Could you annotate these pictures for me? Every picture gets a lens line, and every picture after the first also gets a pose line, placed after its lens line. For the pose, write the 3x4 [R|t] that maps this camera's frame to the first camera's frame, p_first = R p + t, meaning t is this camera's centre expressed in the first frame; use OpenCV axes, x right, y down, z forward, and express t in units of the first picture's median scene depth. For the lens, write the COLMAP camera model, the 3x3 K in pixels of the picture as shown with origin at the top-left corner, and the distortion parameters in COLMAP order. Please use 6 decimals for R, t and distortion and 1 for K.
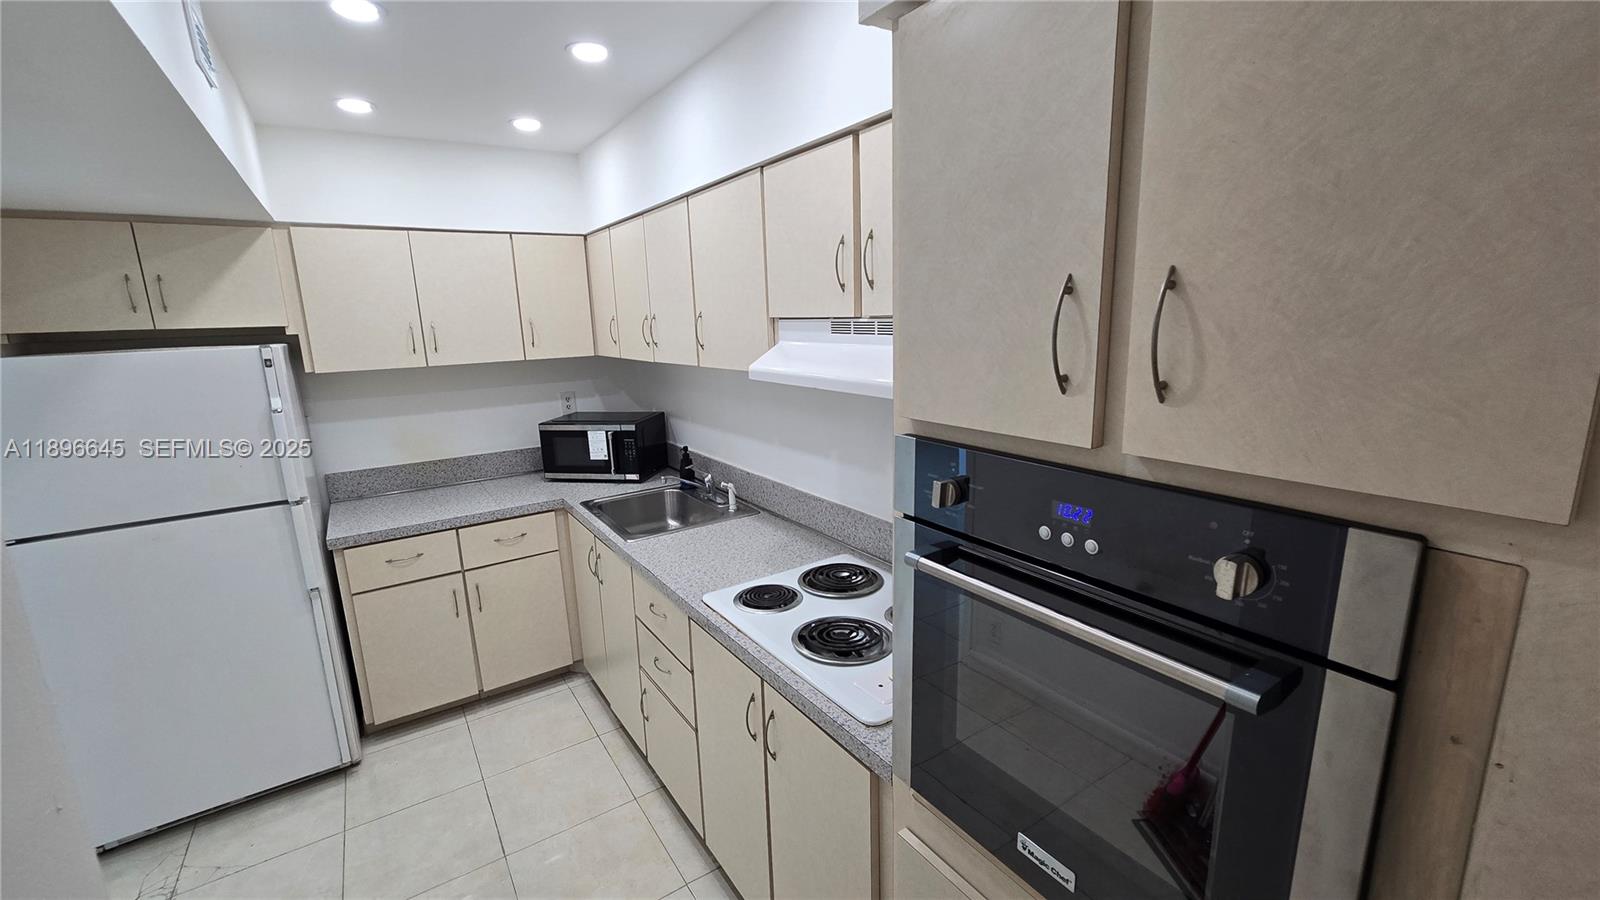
lens RADIAL K [[656.5, 0, 793.2], [0, 656.5, 451.2], [0, 0, 1]] dist [0.000103, 0.000045]
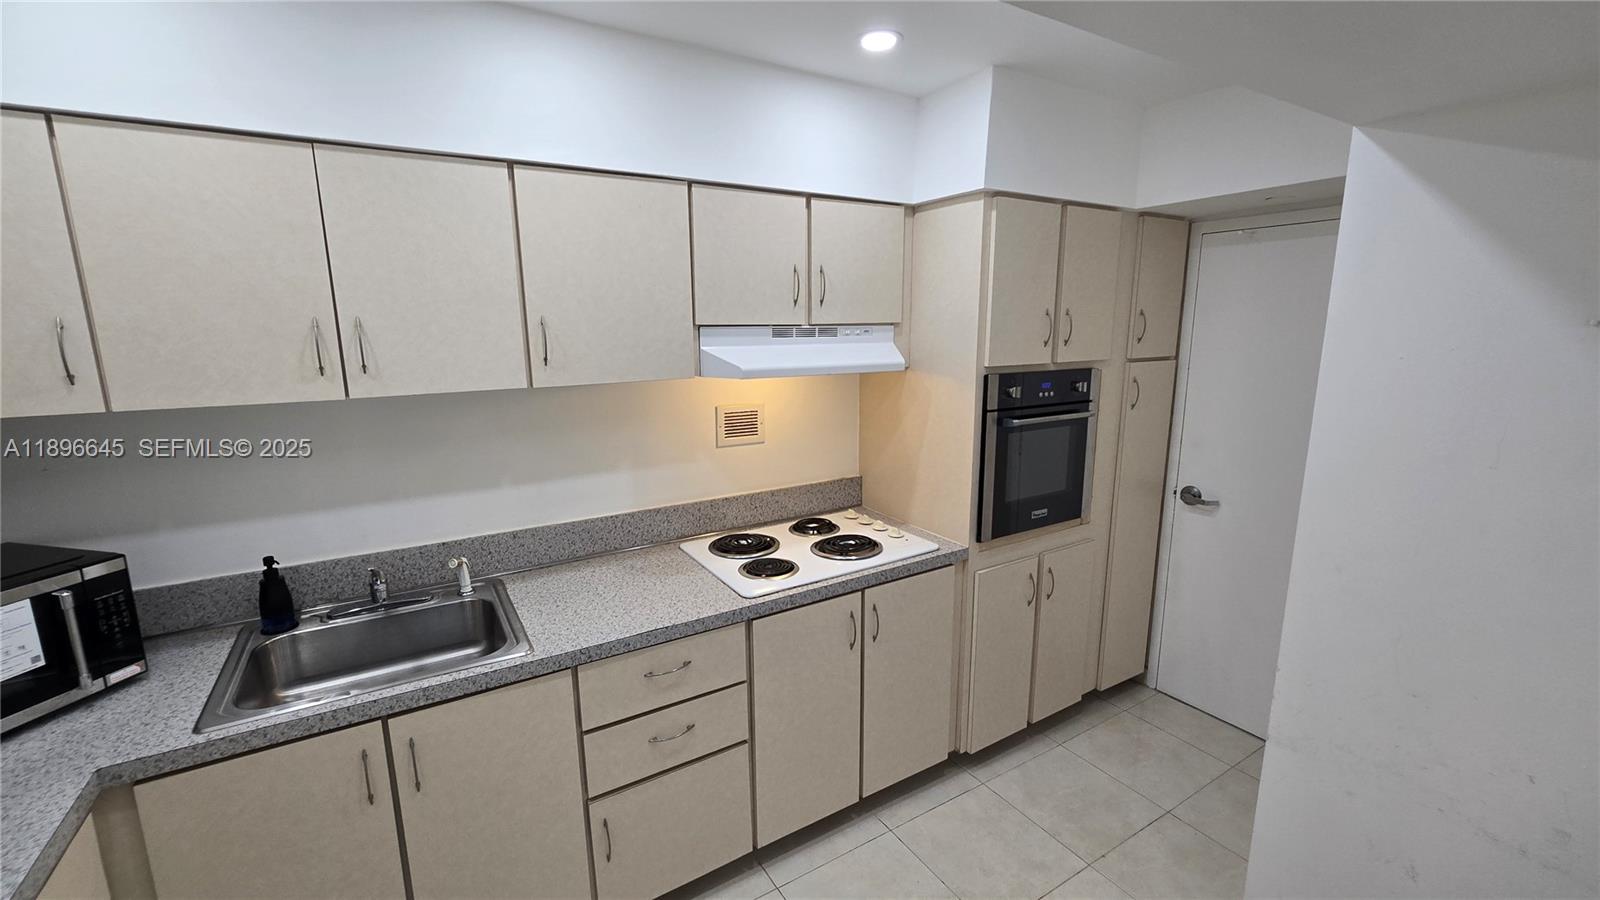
lens RADIAL K [[656.5, 0, 793.2], [0, 656.5, 451.2], [0, 0, 1]] dist [0.000103, 0.000045]
pose [[0.039543, -0.158520, 0.986564, -1.233389], [0.215556, 0.965442, 0.146487, -0.143489], [-0.975691, 0.206867, 0.072347, 0.909522]]
